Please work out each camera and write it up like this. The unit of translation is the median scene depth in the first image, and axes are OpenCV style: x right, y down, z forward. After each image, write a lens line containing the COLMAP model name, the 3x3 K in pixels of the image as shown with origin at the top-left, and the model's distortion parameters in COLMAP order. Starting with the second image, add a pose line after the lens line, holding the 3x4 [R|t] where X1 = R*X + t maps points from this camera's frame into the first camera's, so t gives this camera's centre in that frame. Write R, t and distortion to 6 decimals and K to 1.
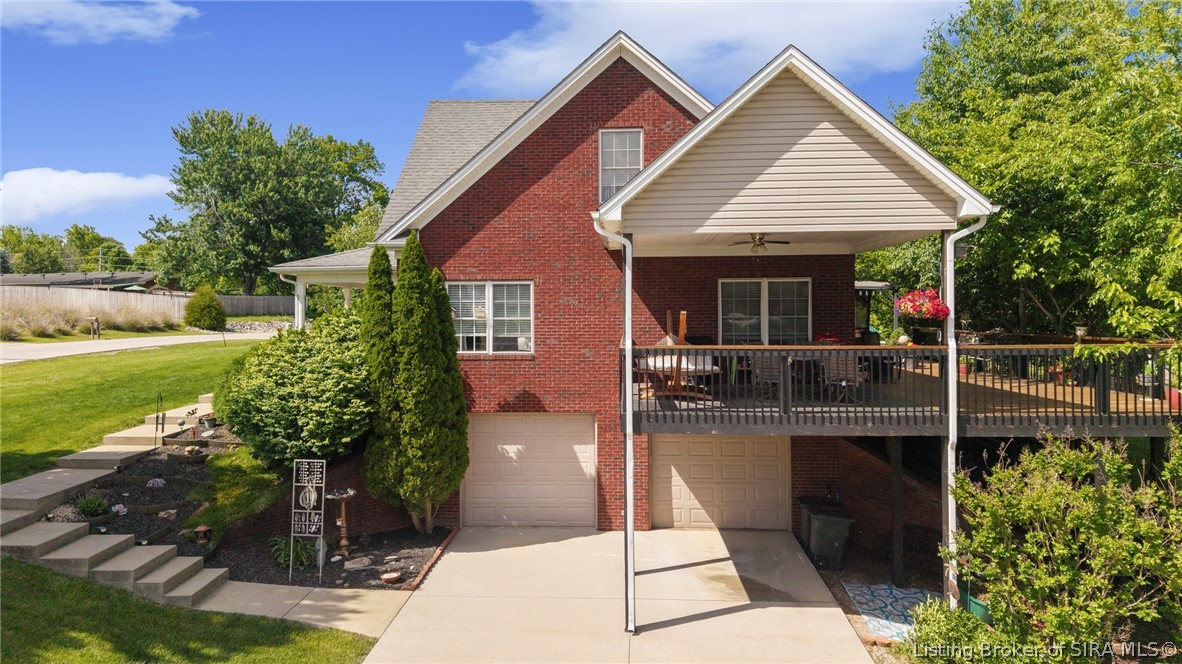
lens RADIAL K [[864.0, 0, 589.3], [0, 864.0, 317.7], [0, 0, 1]] dist [0.234922, -0.517630]
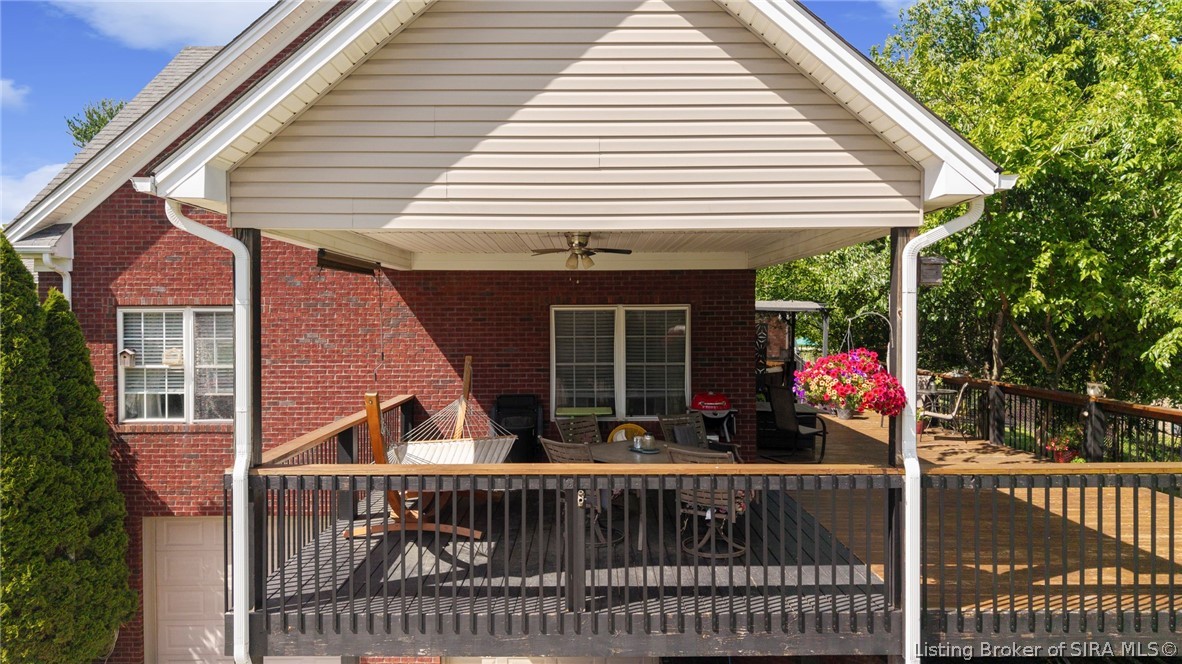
lens RADIAL K [[768.6, 0, 591.0], [0, 768.6, 332.0], [0, 0, 1]] dist [0.043717, -0.003980]
pose [[0.999744, 0.001699, 0.022565, 0.220278], [-0.002234, 0.999716, 0.023709, -0.051036], [-0.022518, -0.023754, 0.999464, 0.569721]]
